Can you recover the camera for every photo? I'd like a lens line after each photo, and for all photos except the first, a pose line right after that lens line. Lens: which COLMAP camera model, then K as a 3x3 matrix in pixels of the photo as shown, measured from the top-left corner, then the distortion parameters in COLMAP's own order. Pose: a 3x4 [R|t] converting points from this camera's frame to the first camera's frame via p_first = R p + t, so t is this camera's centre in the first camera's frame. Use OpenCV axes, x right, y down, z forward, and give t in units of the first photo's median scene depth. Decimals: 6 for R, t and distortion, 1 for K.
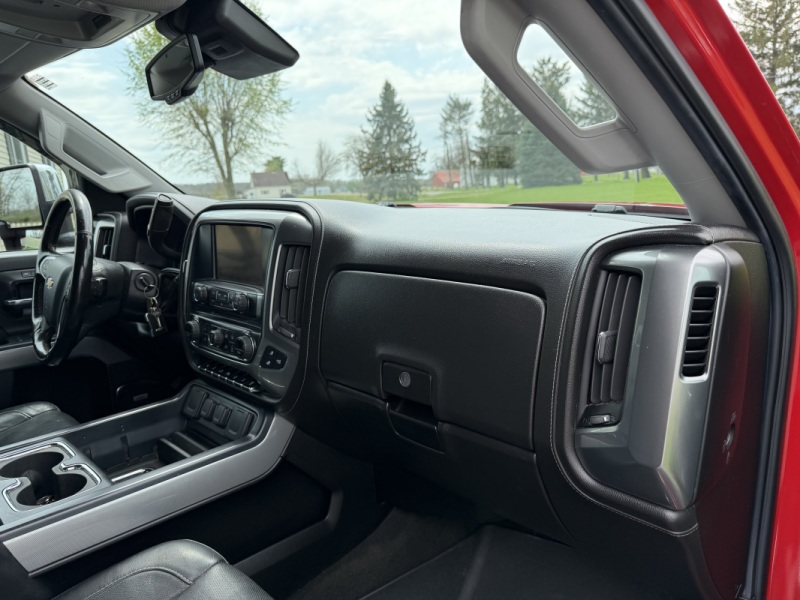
lens RADIAL K [[576.1, 0, 404.9], [0, 576.1, 306.7], [0, 0, 1]] dist [0.011752, -0.007601]
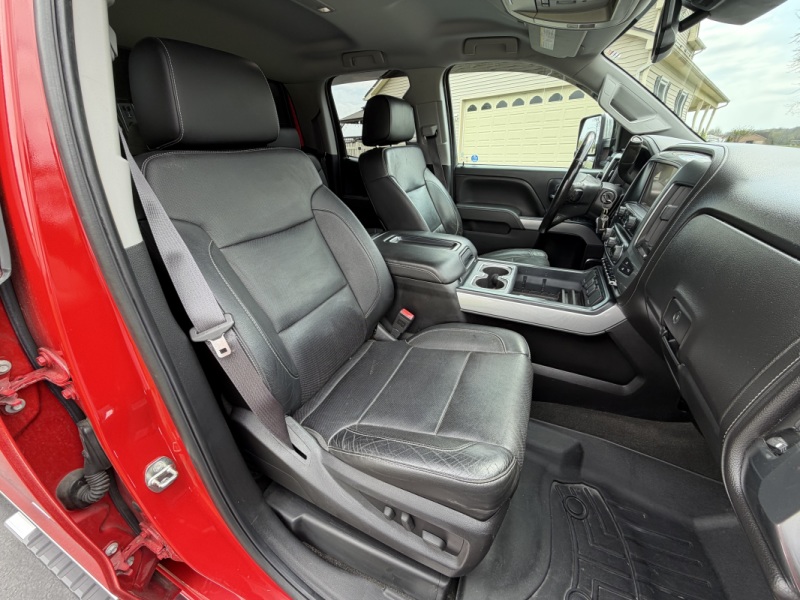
lens RADIAL K [[317.9, 0, 393.8], [0, 317.9, 302.4], [0, 0, 1]] dist [0.000412, -0.000379]
pose [[0.351190, 0.458984, -0.816088, 0.156616], [-0.199138, 0.888279, 0.413890, -0.026640], [0.914882, 0.017160, 0.403356, 0.104965]]
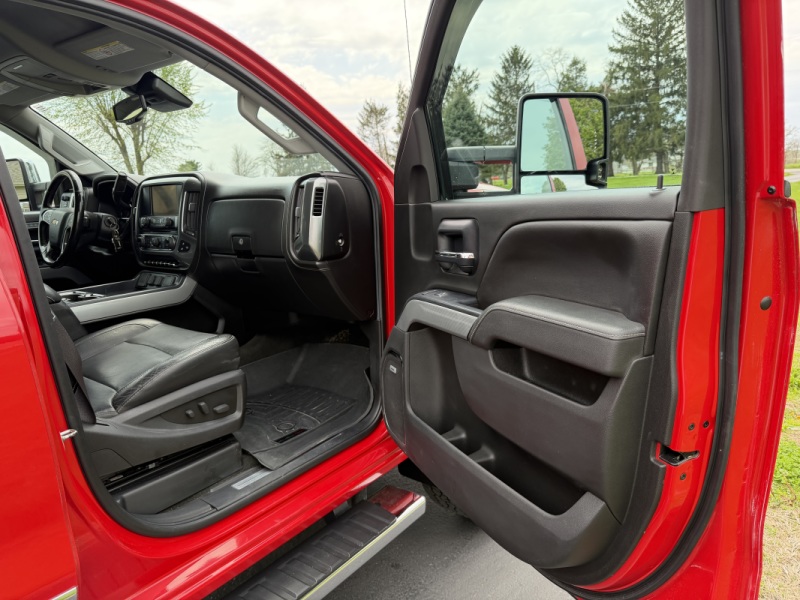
lens RADIAL K [[576.1, 0, 401.3], [0, 576.1, 307.2], [0, 0, 1]] dist [0.011752, -0.007601]
pose [[0.991907, -0.033264, 0.122530, 0.185075], [0.034029, 0.999412, -0.004155, 0.220417], [-0.122320, 0.008291, 0.992456, -0.752945]]
